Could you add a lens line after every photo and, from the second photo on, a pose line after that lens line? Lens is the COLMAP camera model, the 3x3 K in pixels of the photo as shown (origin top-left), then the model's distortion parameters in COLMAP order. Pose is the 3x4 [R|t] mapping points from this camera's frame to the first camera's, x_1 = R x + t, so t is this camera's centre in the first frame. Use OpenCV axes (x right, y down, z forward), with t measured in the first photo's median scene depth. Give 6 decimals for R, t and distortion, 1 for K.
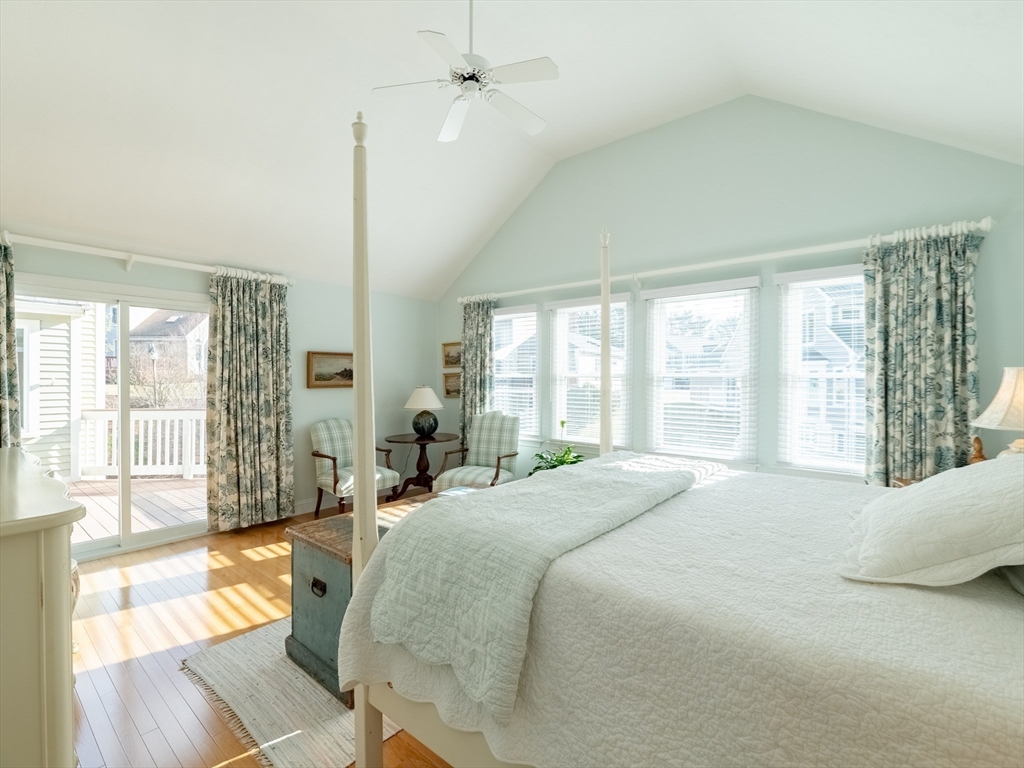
lens RADIAL K [[464.9, 0, 521.7], [0, 464.9, 379.6], [0, 0, 1]] dist [0.000912, -0.001508]
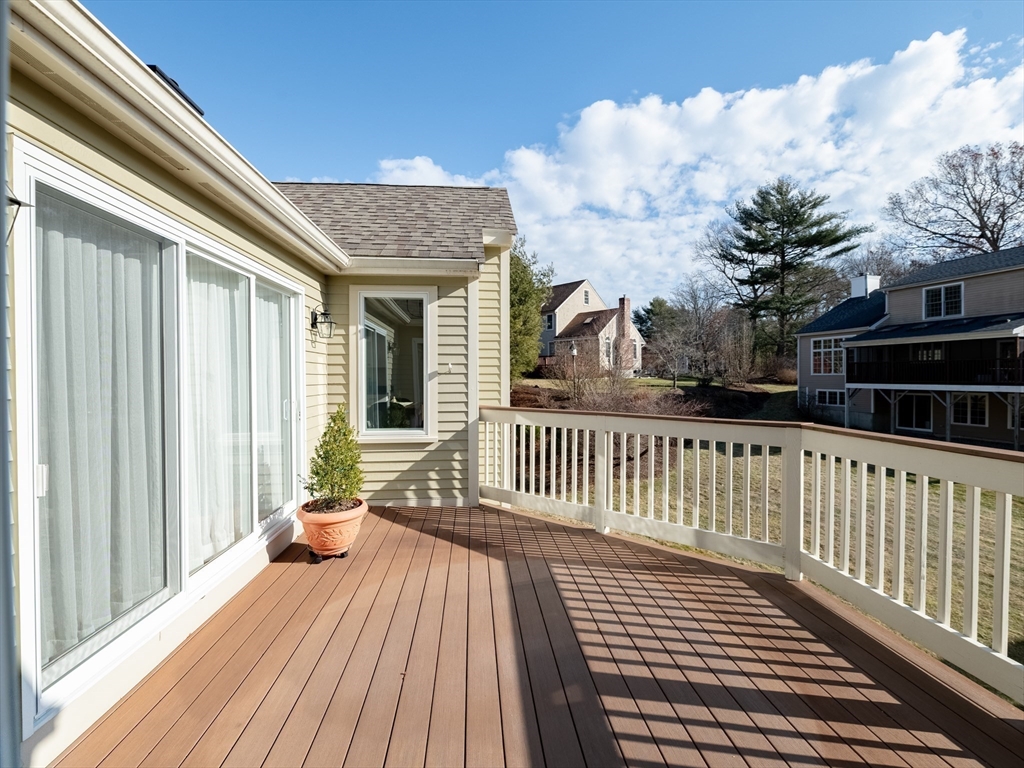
lens RADIAL K [[464.9, 0, 513.5], [0, 464.9, 385.0], [0, 0, 1]] dist [0.000912, -0.001508]
pose [[0.692781, 0.007133, -0.721113, -0.302221], [0.006931, 0.999839, 0.016549, 0.014597], [0.721115, -0.016463, 0.692620, 0.415538]]
